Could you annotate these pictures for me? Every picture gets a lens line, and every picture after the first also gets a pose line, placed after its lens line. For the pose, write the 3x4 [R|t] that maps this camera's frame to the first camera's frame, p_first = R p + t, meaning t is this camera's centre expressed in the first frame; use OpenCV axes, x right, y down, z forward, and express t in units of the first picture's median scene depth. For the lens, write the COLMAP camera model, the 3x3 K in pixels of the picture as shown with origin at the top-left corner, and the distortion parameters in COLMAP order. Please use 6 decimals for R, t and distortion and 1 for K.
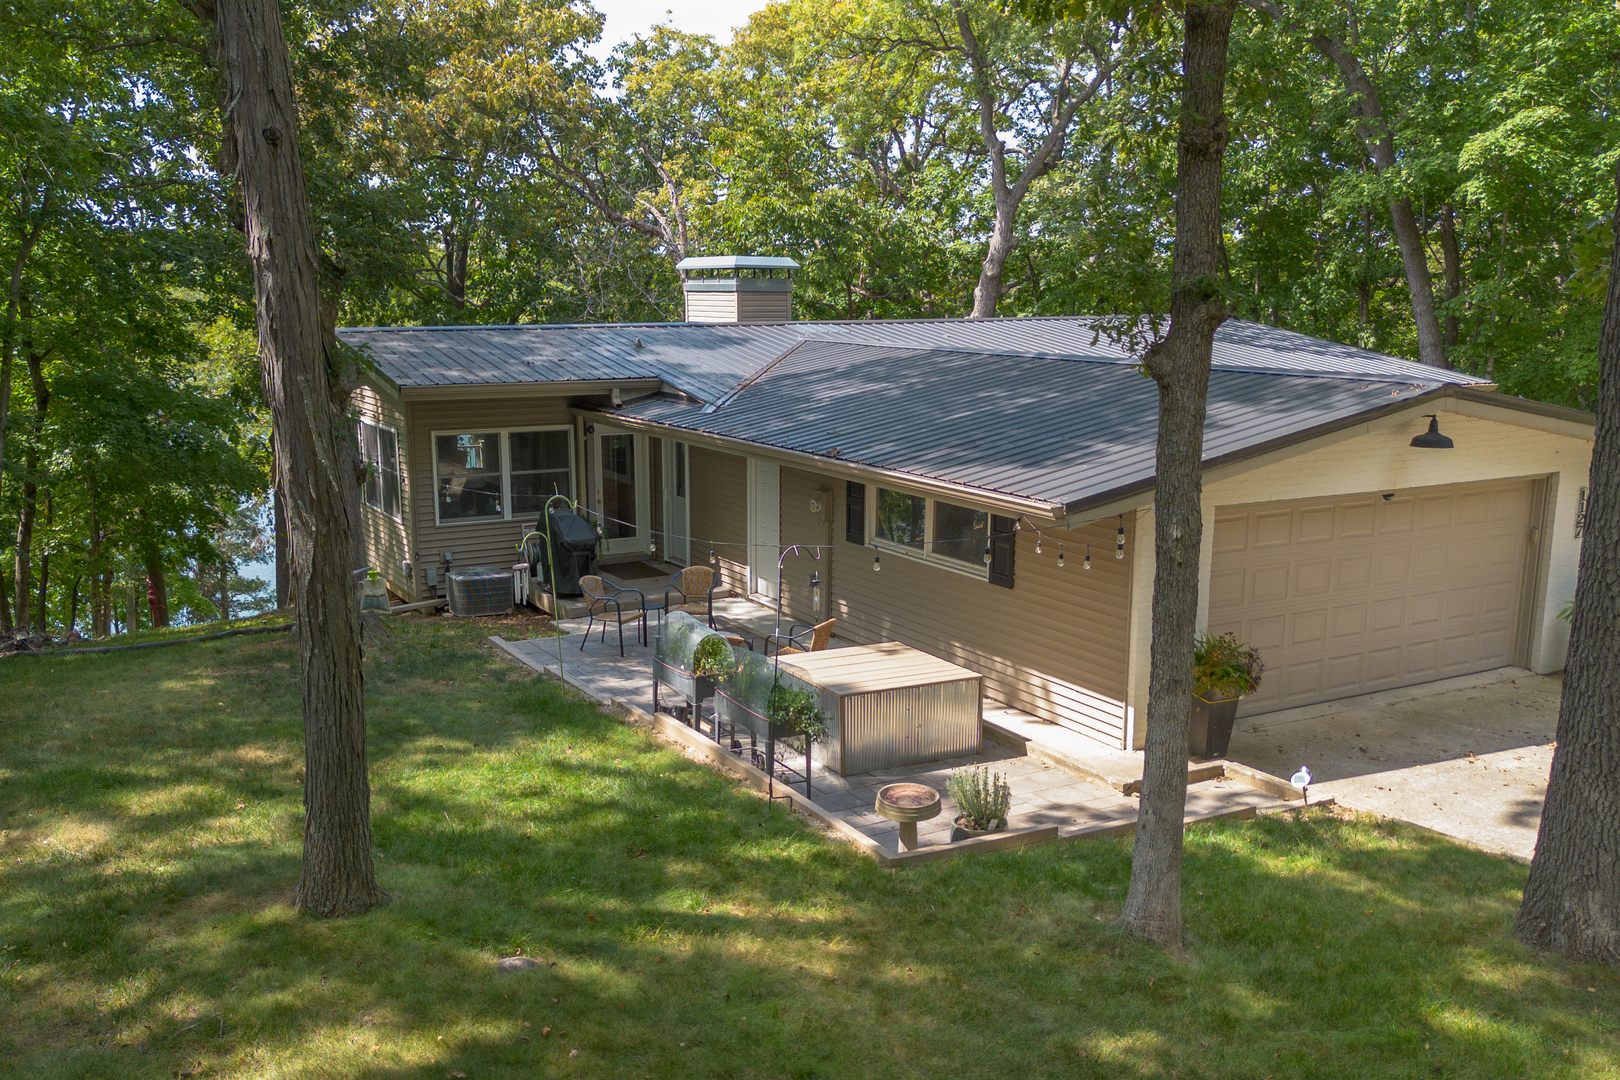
lens RADIAL K [[1520.9, 0, 811.4], [0, 1520.9, 587.3], [0, 0, 1]] dist [0.006370, 0.003502]
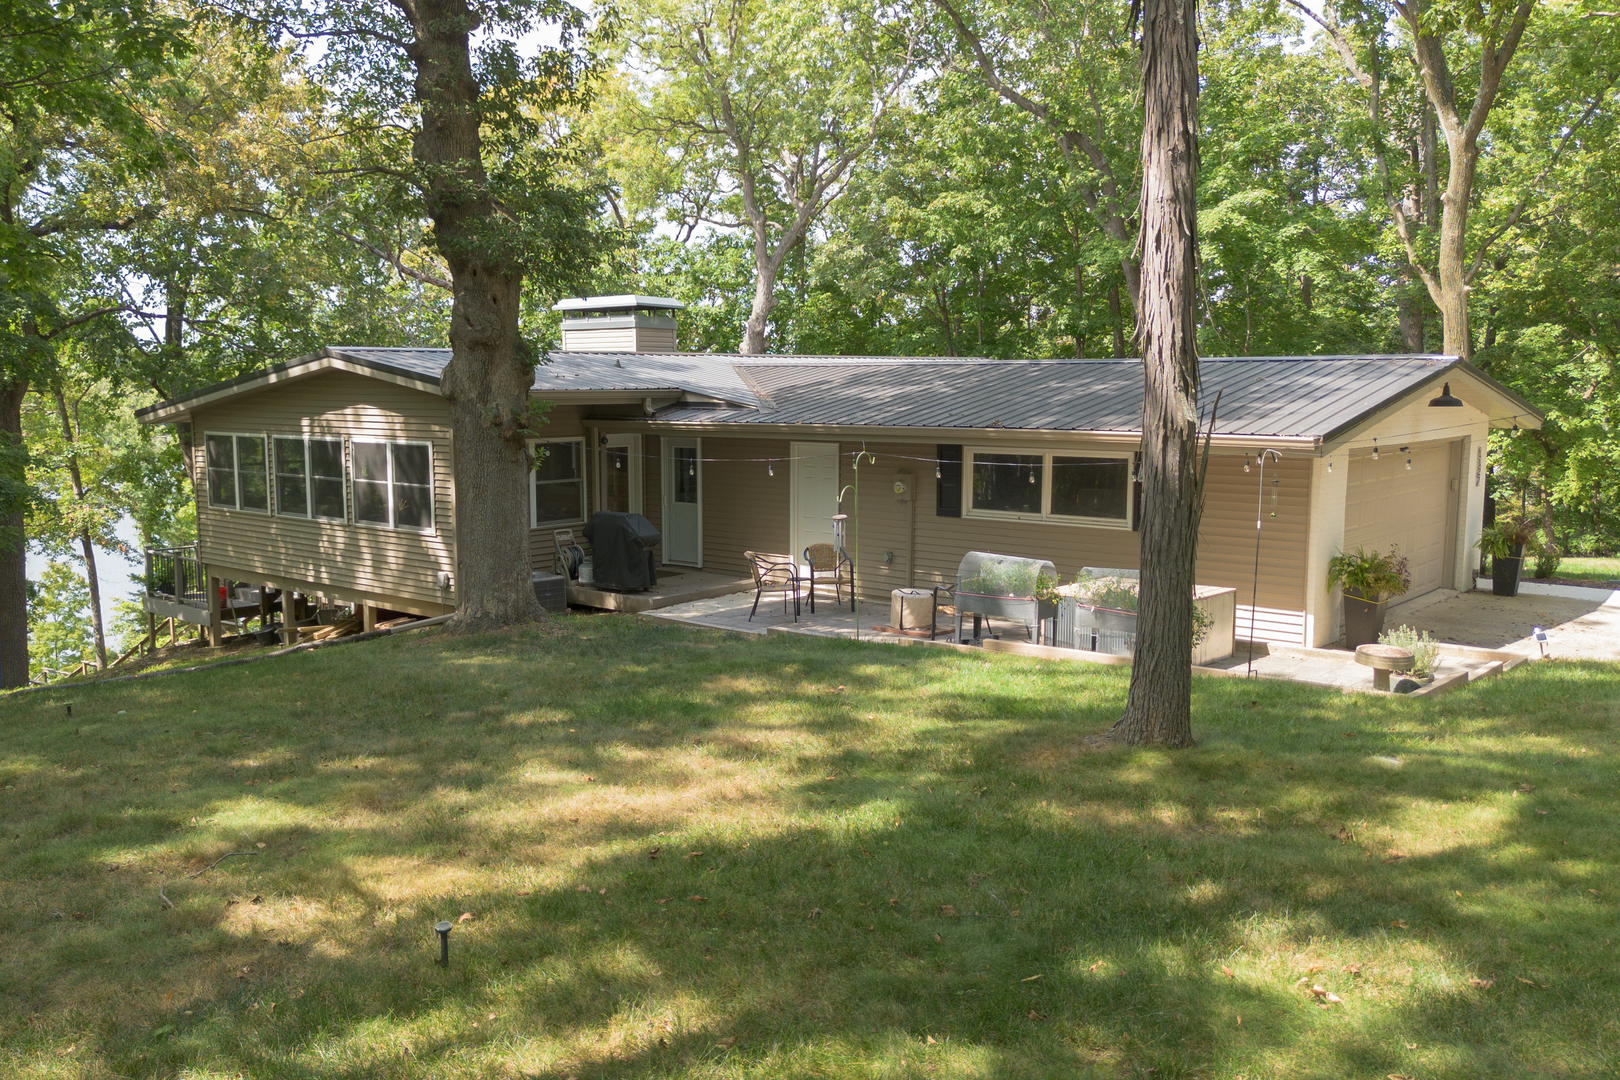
lens RADIAL K [[1380.5, 0, 810.0], [0, 1380.5, 540.0], [0, 0, 1]] dist [-0.007187, -0.009227]
pose [[0.938872, -0.046140, 0.341160, -0.347524], [0.073314, 0.995043, -0.067186, 0.041589], [-0.336369, 0.088091, 0.937601, 0.053826]]
